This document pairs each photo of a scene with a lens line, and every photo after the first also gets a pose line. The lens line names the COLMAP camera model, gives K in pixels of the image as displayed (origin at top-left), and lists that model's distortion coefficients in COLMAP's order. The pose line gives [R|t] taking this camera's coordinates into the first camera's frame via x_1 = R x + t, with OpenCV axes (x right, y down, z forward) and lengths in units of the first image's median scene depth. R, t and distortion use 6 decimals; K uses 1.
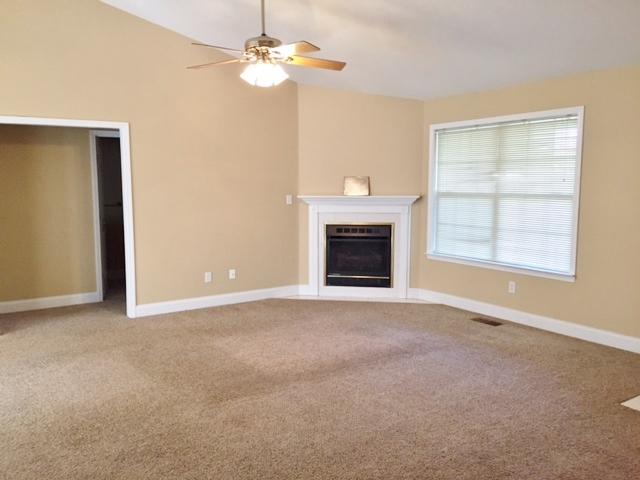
lens RADIAL K [[549.8, 0, 320.0], [0, 549.8, 240.0], [0, 0, 1]] dist [0.070003, -0.007776]
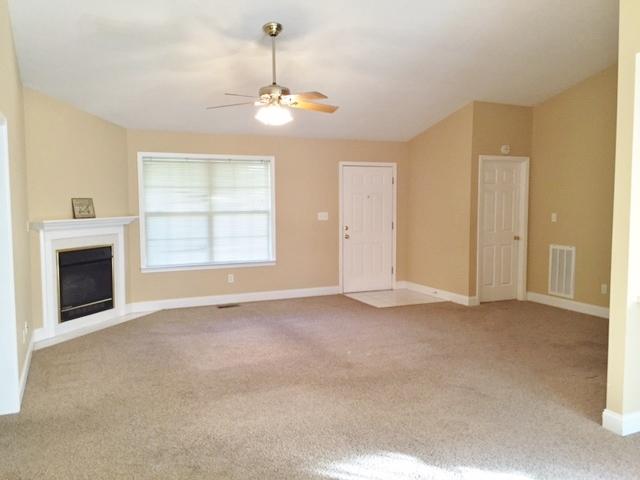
lens RADIAL K [[549.8, 0, 320.0], [0, 549.8, 240.0], [0, 0, 1]] dist [0.070003, -0.007776]
pose [[0.180971, -0.079594, 0.980262, -0.922218], [0.109909, 0.992113, 0.060266, -0.066078], [-0.977328, 0.096833, 0.188291, 0.494784]]
